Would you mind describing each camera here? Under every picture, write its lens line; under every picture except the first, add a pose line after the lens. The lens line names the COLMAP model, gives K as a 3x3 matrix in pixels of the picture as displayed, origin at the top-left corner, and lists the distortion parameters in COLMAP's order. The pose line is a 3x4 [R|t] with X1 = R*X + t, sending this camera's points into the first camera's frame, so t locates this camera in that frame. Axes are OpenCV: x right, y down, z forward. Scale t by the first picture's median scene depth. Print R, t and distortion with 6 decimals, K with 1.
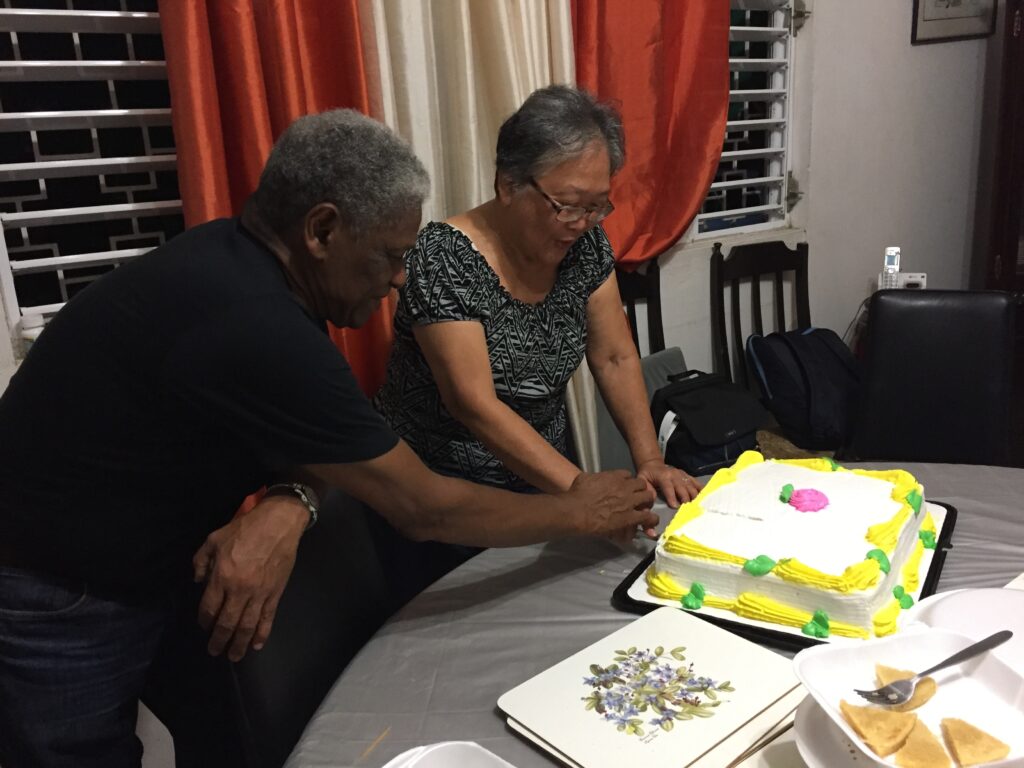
lens RADIAL K [[880.7, 0, 512.0], [0, 880.7, 384.0], [0, 0, 1]] dist [0.069460, -0.108604]
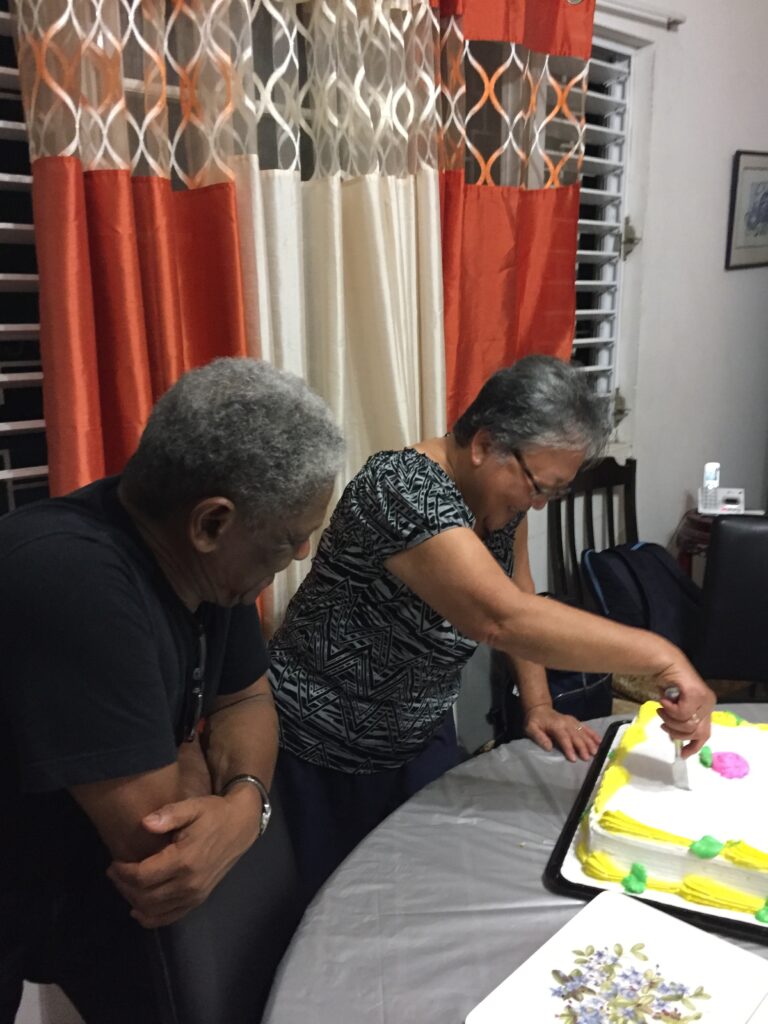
lens RADIAL K [[880.7, 0, 384.0], [0, 880.7, 512.0], [0, 0, 1]] dist [0.069460, -0.108604]
pose [[0.992396, 0.015664, 0.122088, -0.174753], [-0.009685, 0.998731, -0.049419, -0.098402], [-0.122707, 0.047861, 0.991288, 0.055906]]
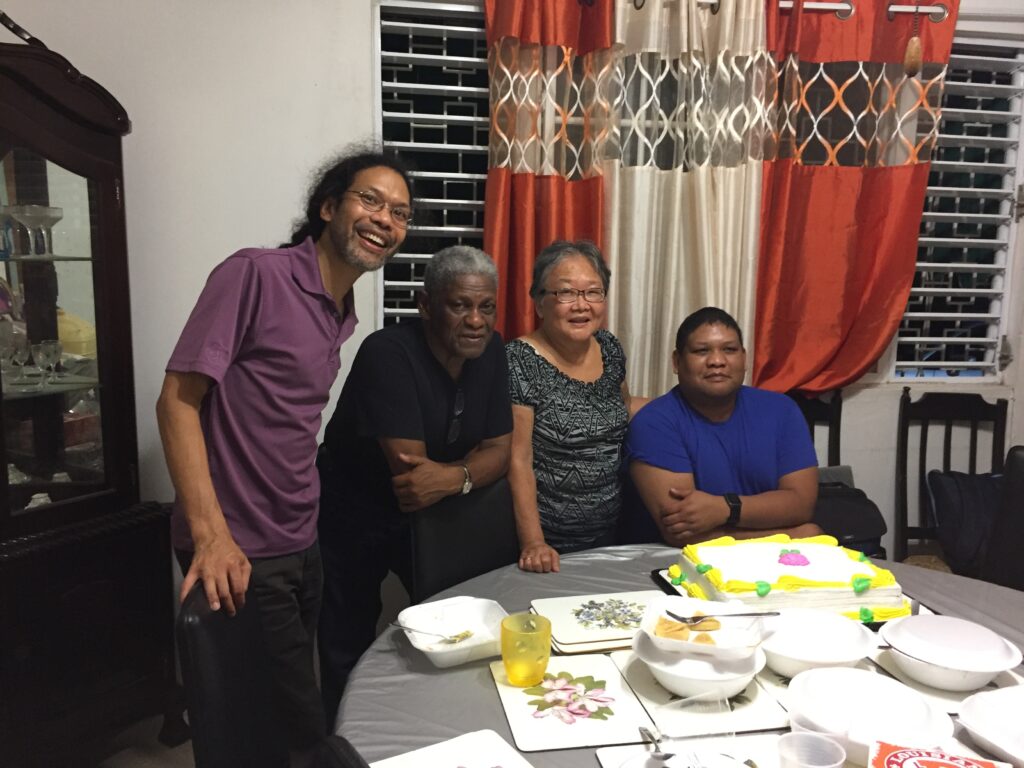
lens RADIAL K [[880.7, 0, 512.0], [0, 880.7, 384.0], [0, 0, 1]] dist [0.069460, -0.108604]
pose [[0.899280, 0.141339, -0.413906, 0.513984], [-0.186759, 0.979824, -0.071178, 0.041555], [0.395495, 0.141309, 0.907533, -0.602025]]
